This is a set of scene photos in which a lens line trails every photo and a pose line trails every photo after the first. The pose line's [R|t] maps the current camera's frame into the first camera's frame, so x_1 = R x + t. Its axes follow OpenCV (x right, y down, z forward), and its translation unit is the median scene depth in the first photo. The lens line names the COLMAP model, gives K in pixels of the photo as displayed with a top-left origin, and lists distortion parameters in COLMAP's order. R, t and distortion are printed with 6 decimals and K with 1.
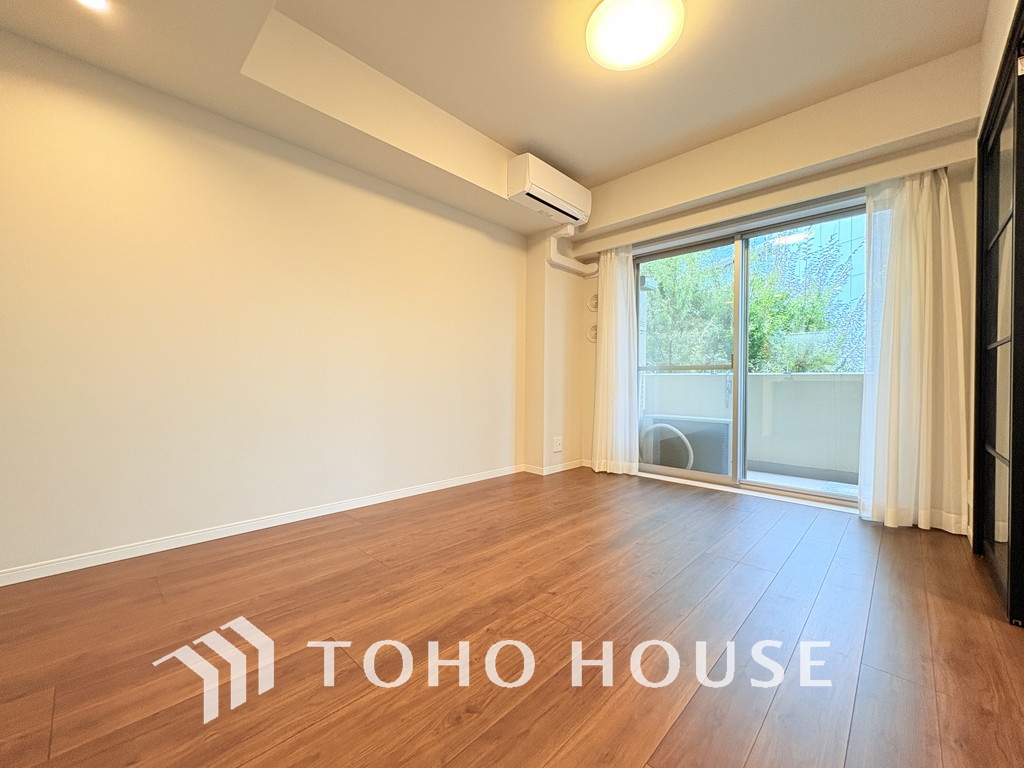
lens RADIAL K [[412.4, 0, 512.0], [0, 412.4, 384.0], [0, 0, 1]] dist [0.000529, 0.000099]
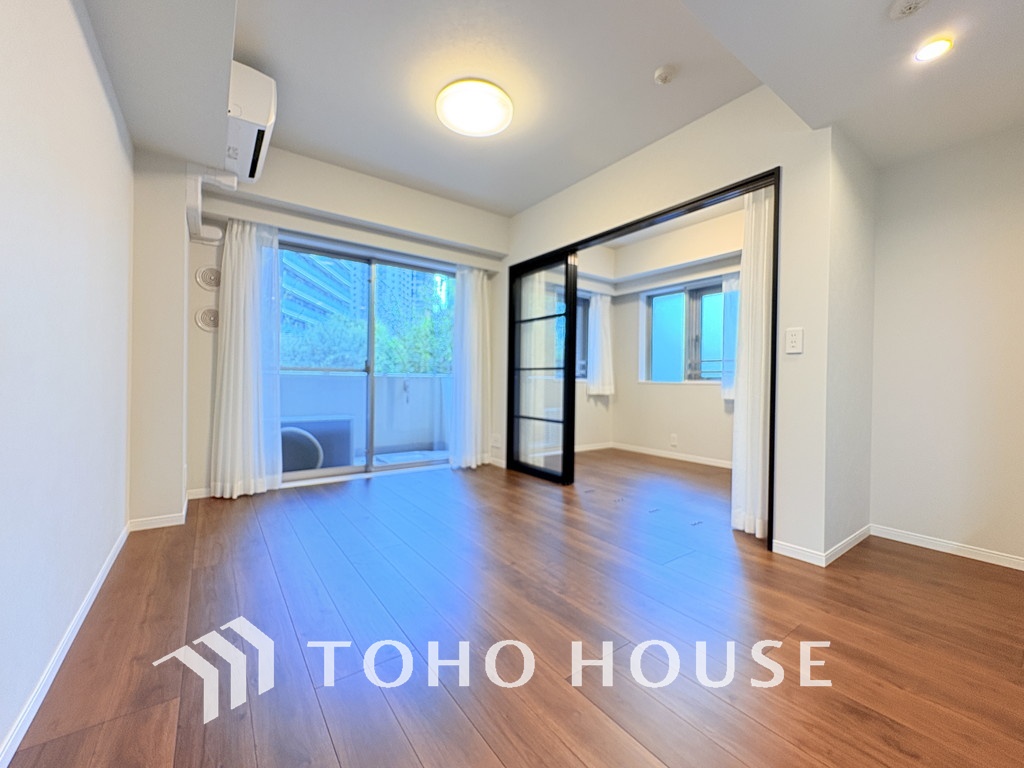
lens RADIAL K [[411.4, 0, 512.0], [0, 411.4, 384.0], [0, 0, 1]] dist [-0.000474, -0.000032]
pose [[0.174914, -0.011343, 0.984518, -0.492052], [-0.007211, 0.999892, 0.012801, -0.019702], [-0.984557, -0.009339, 0.174813, 0.352641]]
